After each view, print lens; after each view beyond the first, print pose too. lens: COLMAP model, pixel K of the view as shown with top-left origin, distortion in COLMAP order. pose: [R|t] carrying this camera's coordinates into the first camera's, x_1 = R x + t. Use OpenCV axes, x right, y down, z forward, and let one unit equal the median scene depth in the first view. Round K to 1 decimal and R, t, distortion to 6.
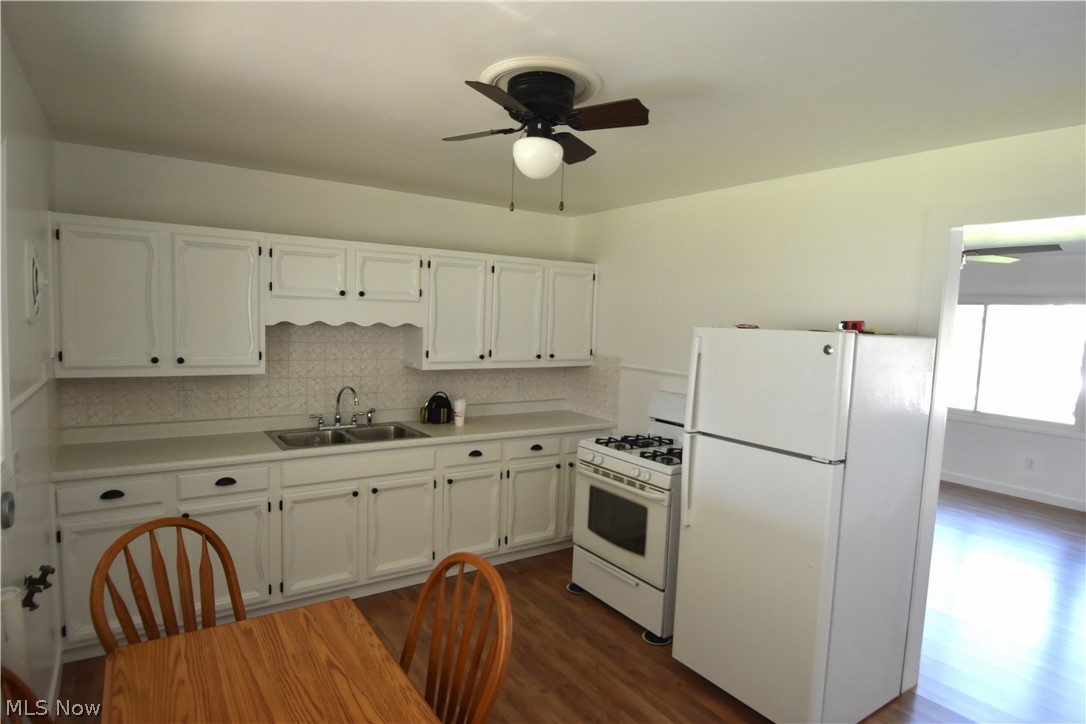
lens RADIAL K [[593.7, 0, 540.1], [0, 593.7, 377.7], [0, 0, 1]] dist [0.004242, 0.000644]
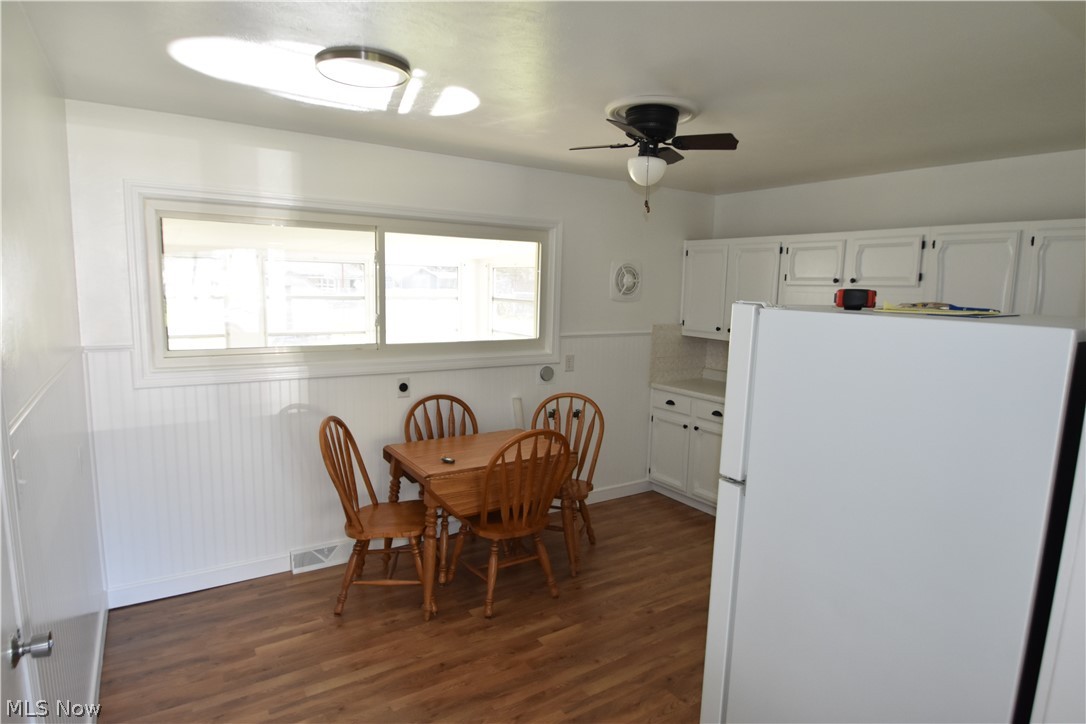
lens RADIAL K [[603.9, 0, 543.0], [0, 603.9, 362.0], [0, 0, 1]] dist [0.000376, 0.000009]
pose [[0.001653, 0.094861, -0.995489, 0.946537], [-0.134320, 0.986490, 0.093781, -0.031791], [0.990937, 0.133559, 0.014372, 0.565390]]
